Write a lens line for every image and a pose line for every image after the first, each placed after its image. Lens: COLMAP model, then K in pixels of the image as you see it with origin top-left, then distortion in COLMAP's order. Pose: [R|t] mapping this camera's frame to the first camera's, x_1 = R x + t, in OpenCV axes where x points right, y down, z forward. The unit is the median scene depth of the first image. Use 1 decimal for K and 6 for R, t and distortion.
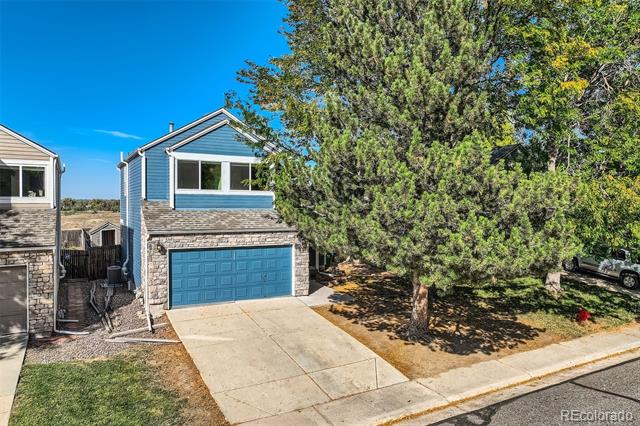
lens RADIAL K [[449.7, 0, 319.7], [0, 449.7, 210.2], [0, 0, 1]] dist [0.008260, 0.004842]
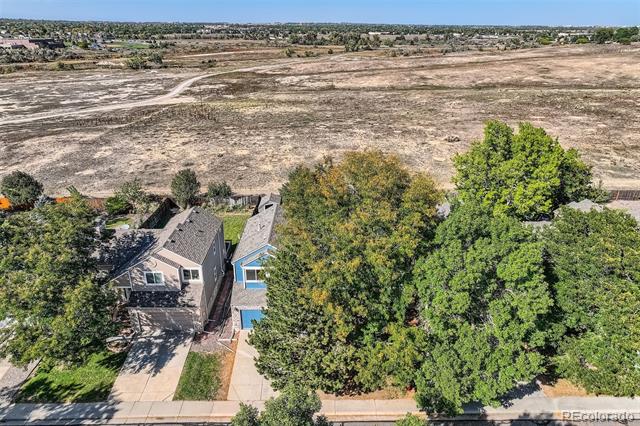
lens RADIAL K [[449.7, 0, 319.2], [0, 449.7, 213.5], [0, 0, 1]] dist [0.008260, 0.004842]
pose [[0.876041, 0.182617, -0.446322, 1.225921], [-0.001926, 0.926843, 0.375445, -1.549565], [0.482233, -0.328046, 0.812304, -0.723116]]
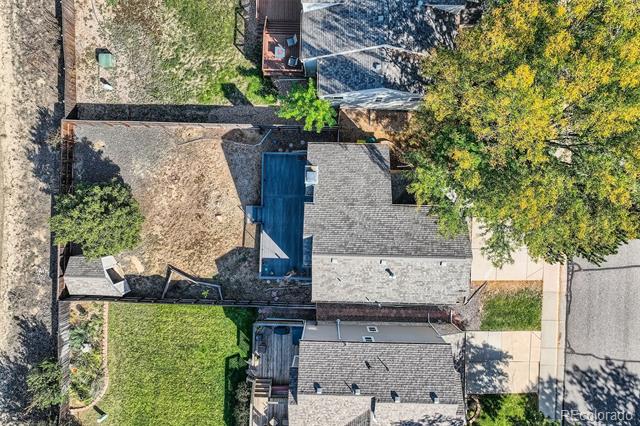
lens RADIAL K [[449.7, 0, 321.7], [0, 449.7, 212.9], [0, 0, 1]] dist [0.008260, 0.004842]
pose [[0.501424, -0.865014, -0.018040, -0.403911], [0.020655, -0.008876, 0.999747, -2.349467], [-0.864955, -0.501670, 0.013417, 2.001851]]
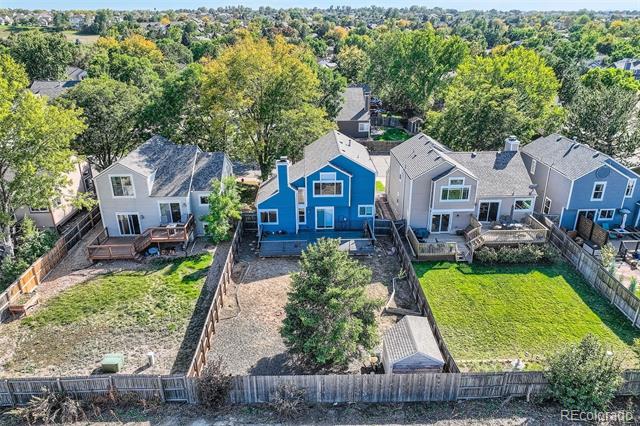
lens RADIAL K [[449.7, 0, 320.7], [0, 449.7, 214.5], [0, 0, 1]] dist [0.008260, 0.004842]
pose [[-0.891530, -0.173093, 0.418584, -1.747756], [0.005485, 0.919913, 0.392085, -1.070700], [-0.452928, 0.351851, -0.819181, 4.454915]]
